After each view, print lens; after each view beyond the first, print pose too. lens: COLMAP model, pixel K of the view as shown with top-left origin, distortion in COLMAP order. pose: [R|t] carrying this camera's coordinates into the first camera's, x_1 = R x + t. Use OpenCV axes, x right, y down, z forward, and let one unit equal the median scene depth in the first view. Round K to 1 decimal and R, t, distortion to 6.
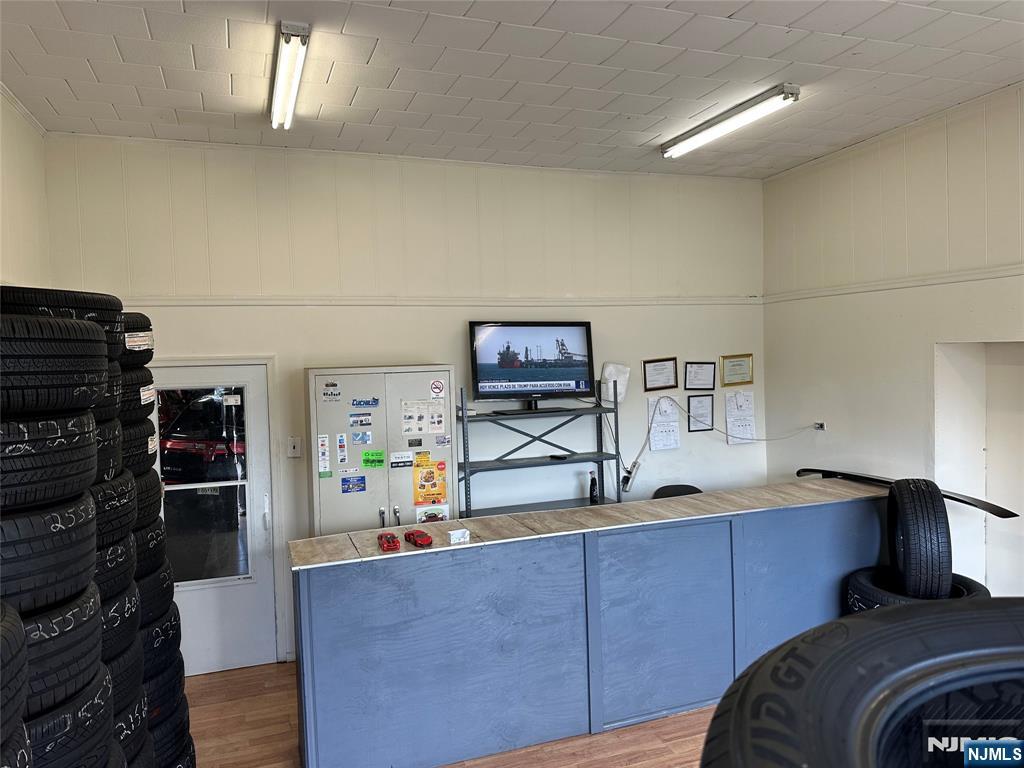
lens RADIAL K [[731.3, 0, 514.5], [0, 731.3, 380.7], [0, 0, 1]] dist [0.009496, -0.001424]
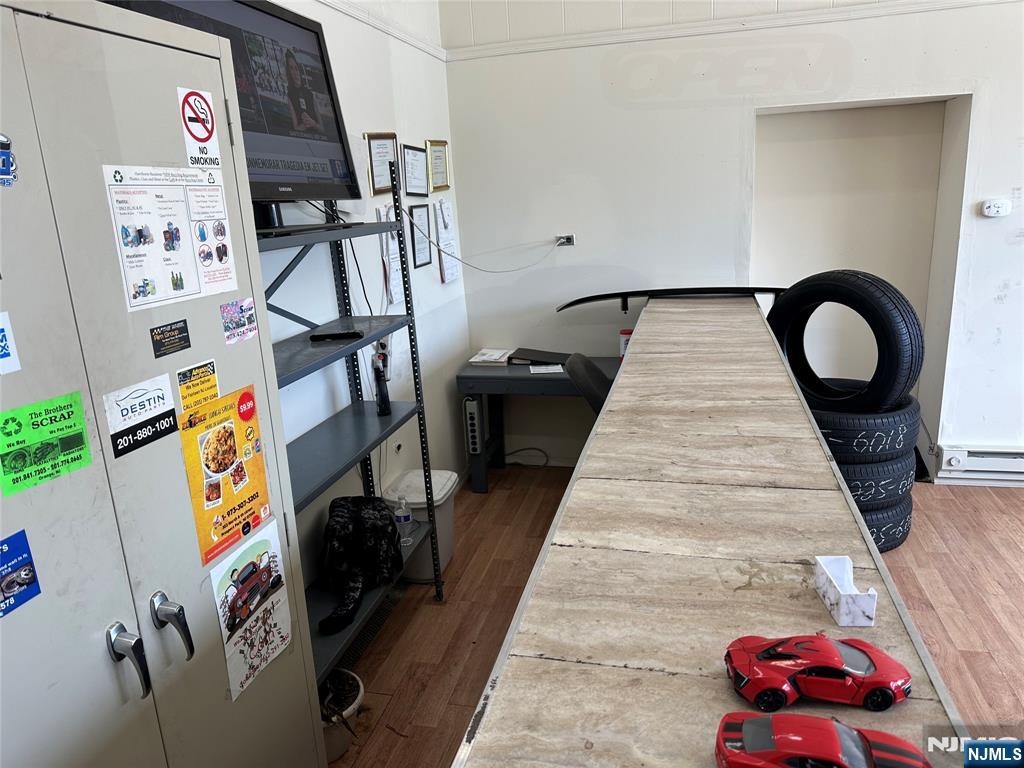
lens RADIAL K [[731.3, 0, 510.4], [0, 731.3, 393.2], [0, 0, 1]] dist [0.009496, -0.001424]
pose [[0.566424, -0.219775, 0.794269, -0.273948], [0.068828, 0.973034, 0.220155, 0.055142], [-0.821235, -0.070033, 0.566276, 0.751487]]
